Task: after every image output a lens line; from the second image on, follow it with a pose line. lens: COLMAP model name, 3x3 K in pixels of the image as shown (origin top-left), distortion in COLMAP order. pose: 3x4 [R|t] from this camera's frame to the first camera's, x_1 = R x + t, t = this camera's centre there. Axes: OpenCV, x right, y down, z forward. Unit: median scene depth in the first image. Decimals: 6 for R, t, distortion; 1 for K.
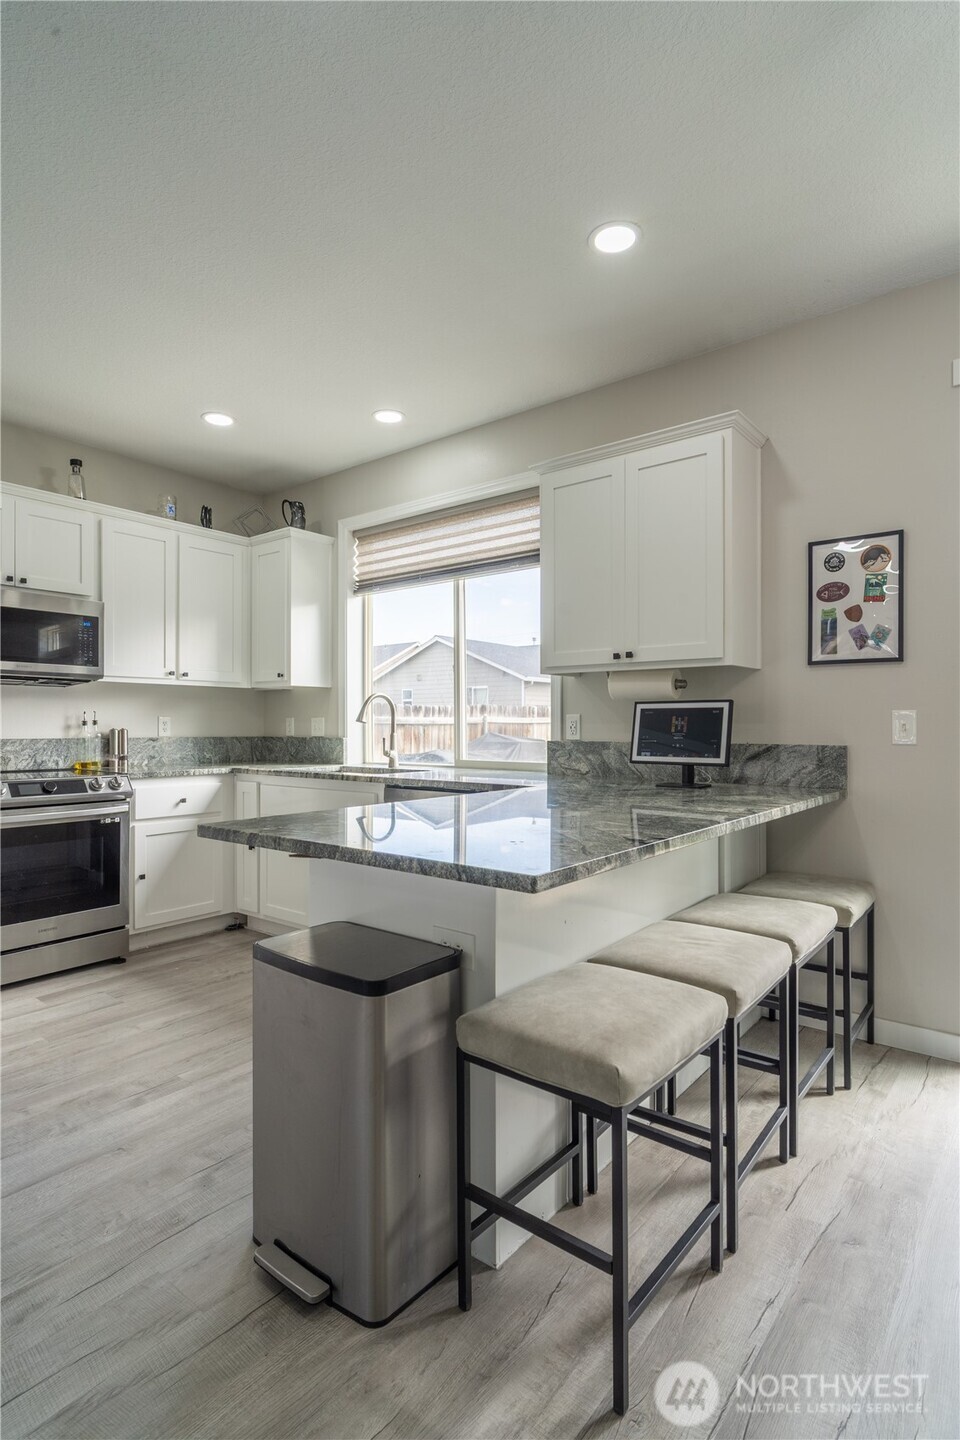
lens RADIAL K [[754.4, 0, 493.8], [0, 754.4, 722.8], [0, 0, 1]] dist [-0.012937, 0.000553]
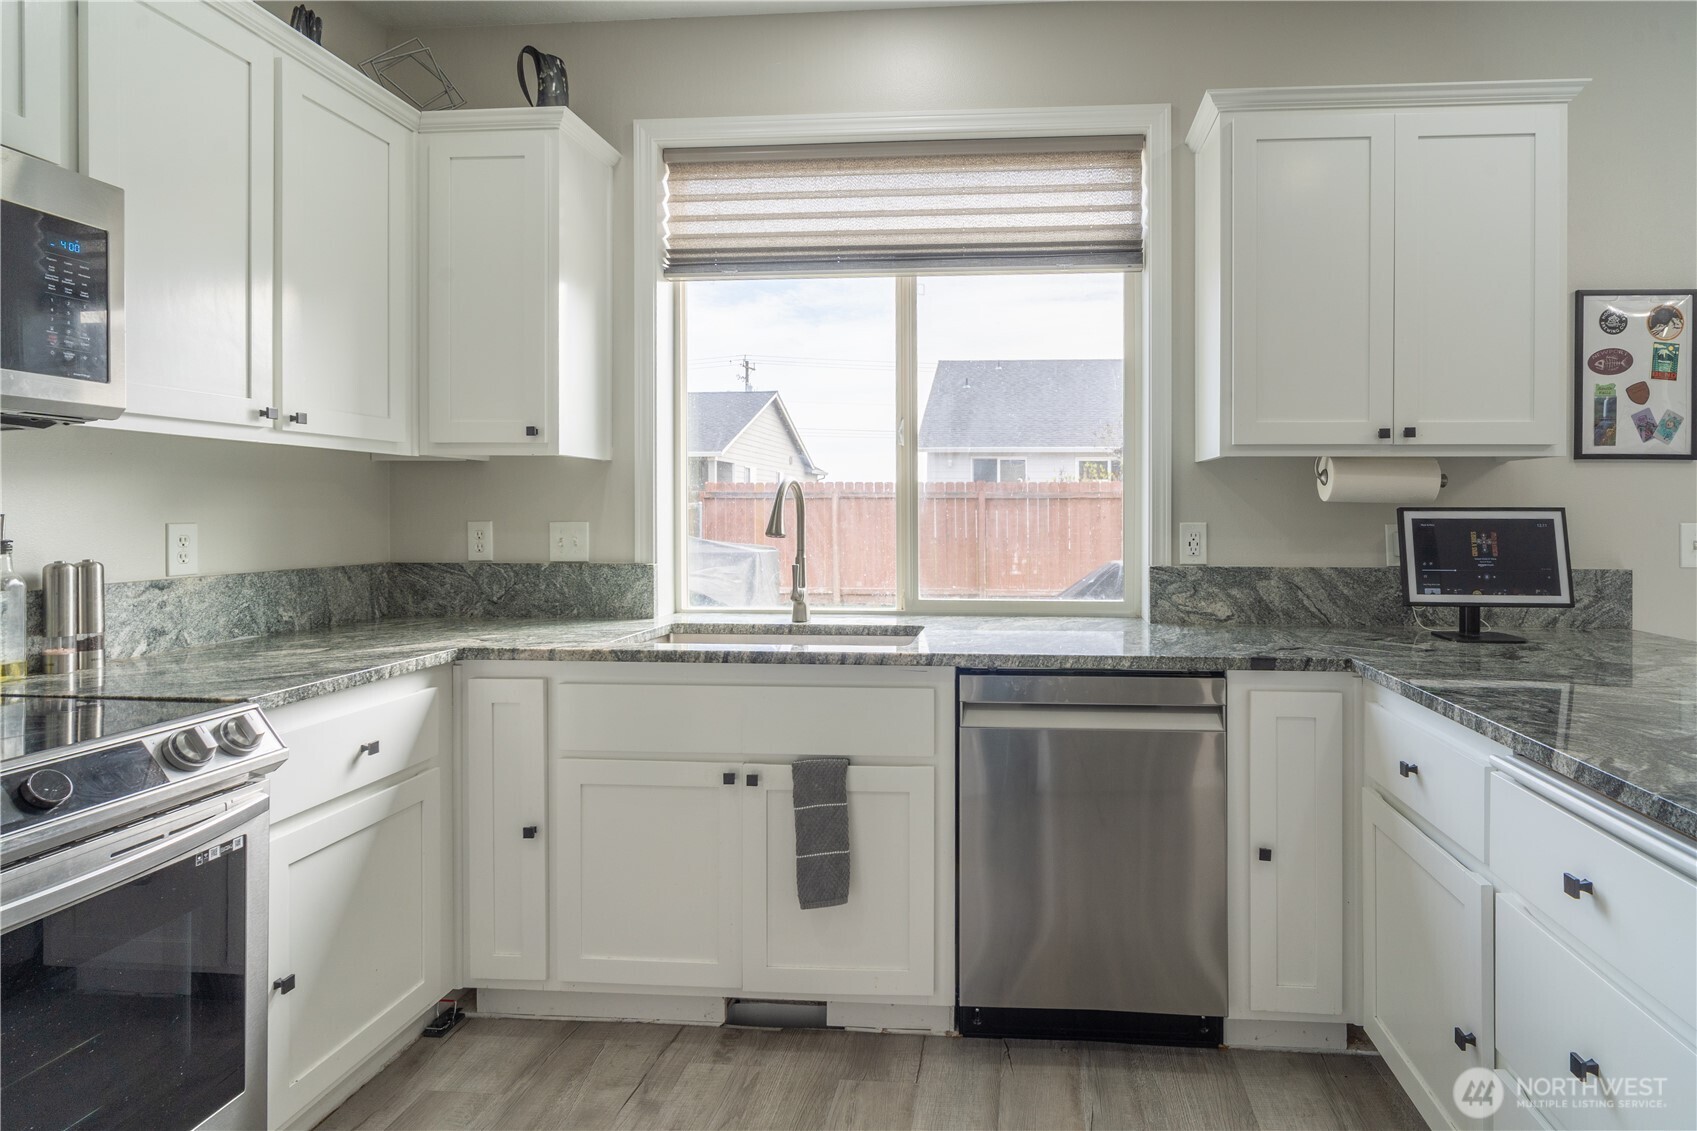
lens RADIAL K [[922.0, 0, 920.5], [0, 922.0, 511.2], [0, 0, 1]] dist [-0.005446, 0.002034]
pose [[0.827360, -0.000060, 0.561672, -0.441803], [-0.004198, 0.999971, 0.006291, -0.021513], [-0.561656, -0.007563, 0.827336, 0.453520]]
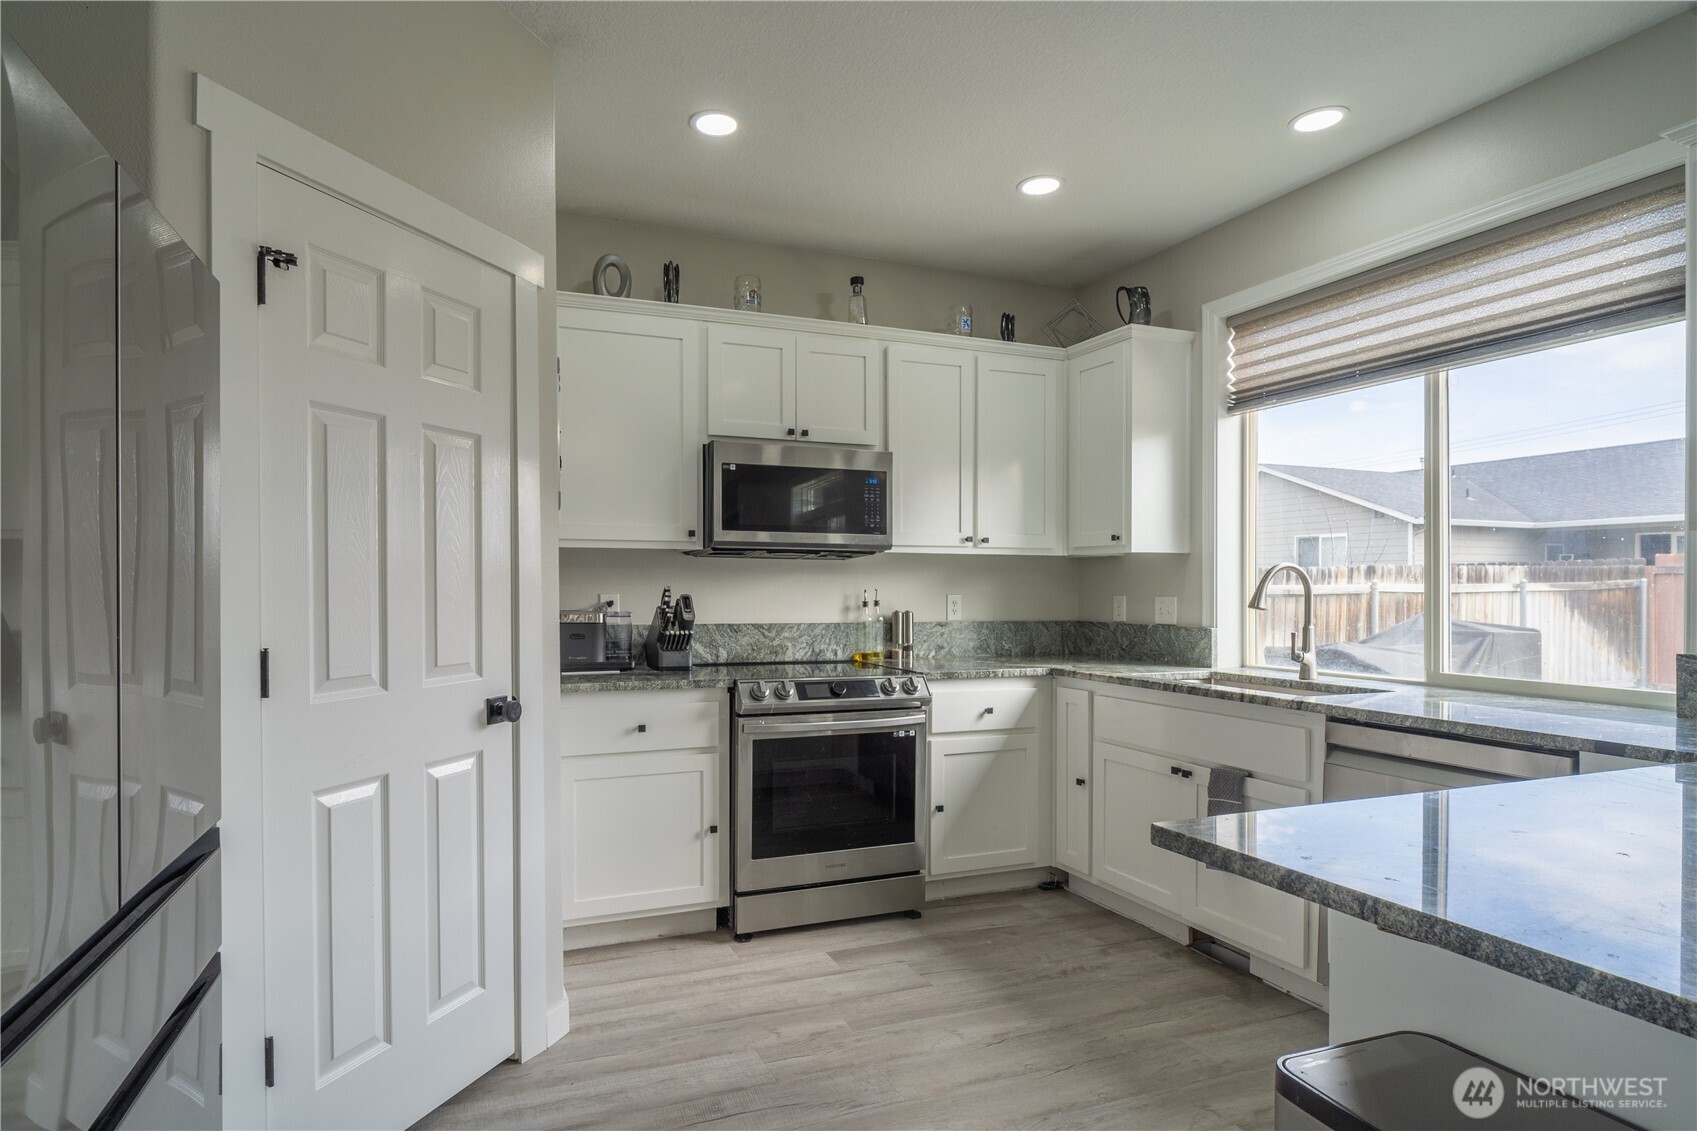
lens RADIAL K [[922.0, 0, 763.8], [0, 922.0, 591.6], [0, 0, 1]] dist [-0.005446, 0.002034]
pose [[0.853261, 0.005355, -0.521457, -0.126291], [0.000069, 0.999946, 0.010381, -0.024048], [0.521485, -0.008893, 0.853214, 0.103910]]
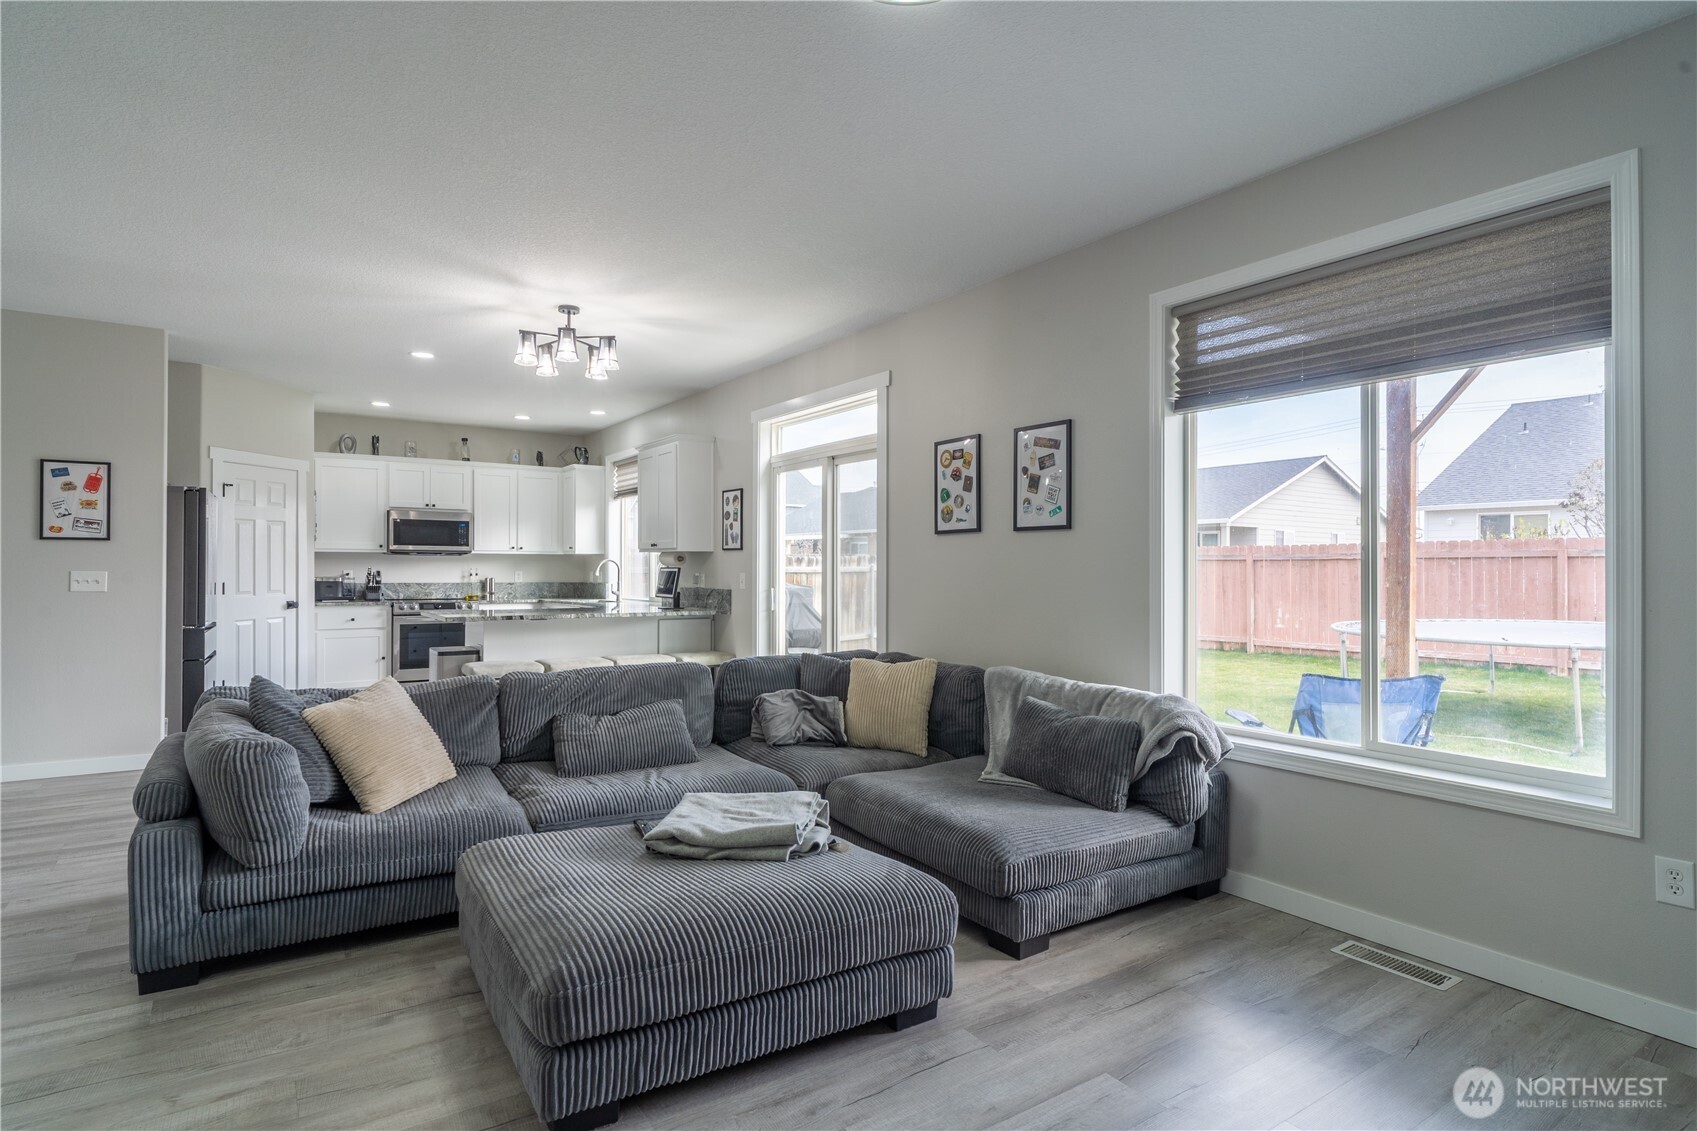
lens RADIAL K [[922.0, 0, 857.8], [0, 922.0, 556.0], [0, 0, 1]] dist [-0.005446, 0.002034]
pose [[0.953019, -0.002204, -0.302903, 1.124865], [-0.000547, 0.999959, -0.008998, -0.027572], [0.302911, 0.008741, 0.952979, -0.949067]]
